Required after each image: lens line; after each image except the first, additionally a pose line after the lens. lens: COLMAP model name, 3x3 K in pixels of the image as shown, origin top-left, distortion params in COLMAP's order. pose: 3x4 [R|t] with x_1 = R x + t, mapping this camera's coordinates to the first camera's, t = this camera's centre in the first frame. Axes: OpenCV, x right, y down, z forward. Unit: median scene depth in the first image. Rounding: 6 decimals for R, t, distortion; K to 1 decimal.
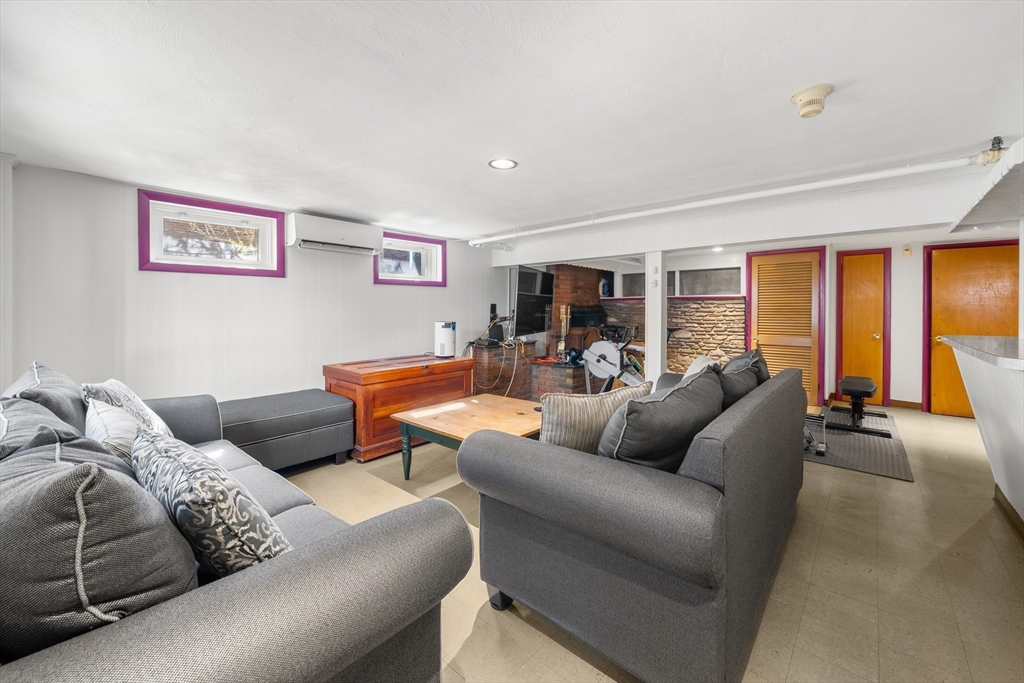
lens RADIAL K [[394.2, 0, 490.0], [0, 394.2, 321.6], [0, 0, 1]] dist [0.001005, 0.000038]
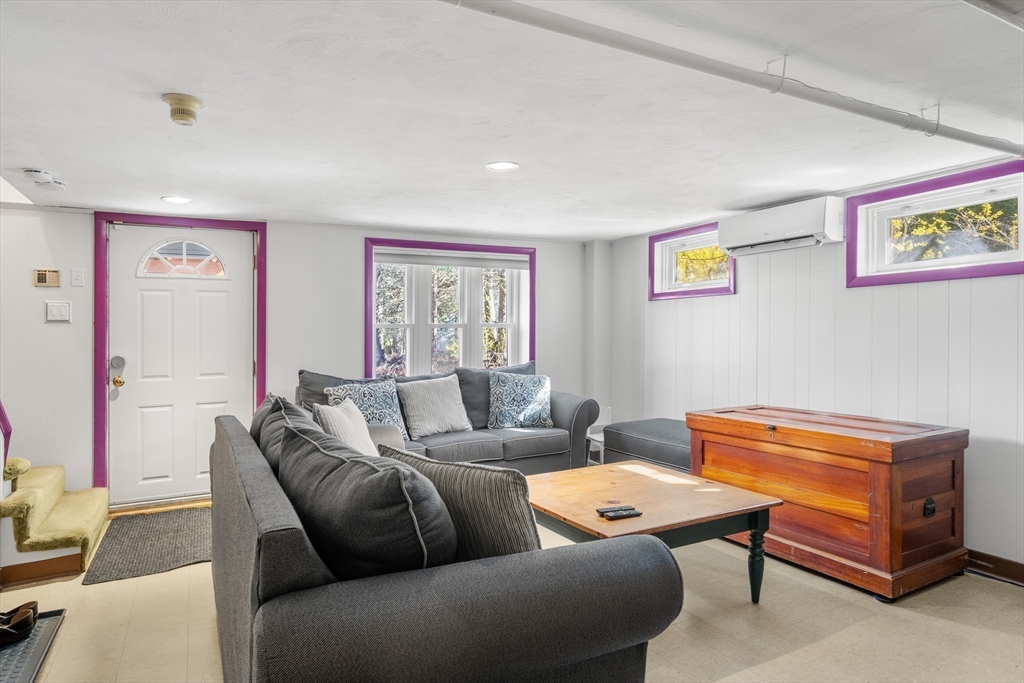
lens RADIAL K [[599.8, 0, 512.0], [0, 599.8, 341.5], [0, 0, 1]] dist [-0.000517, -0.000038]
pose [[-0.309561, 0.011974, -0.950804, 0.812647], [-0.024616, 0.999485, 0.020601, -0.023899], [0.950561, 0.029782, -0.309107, 0.903157]]
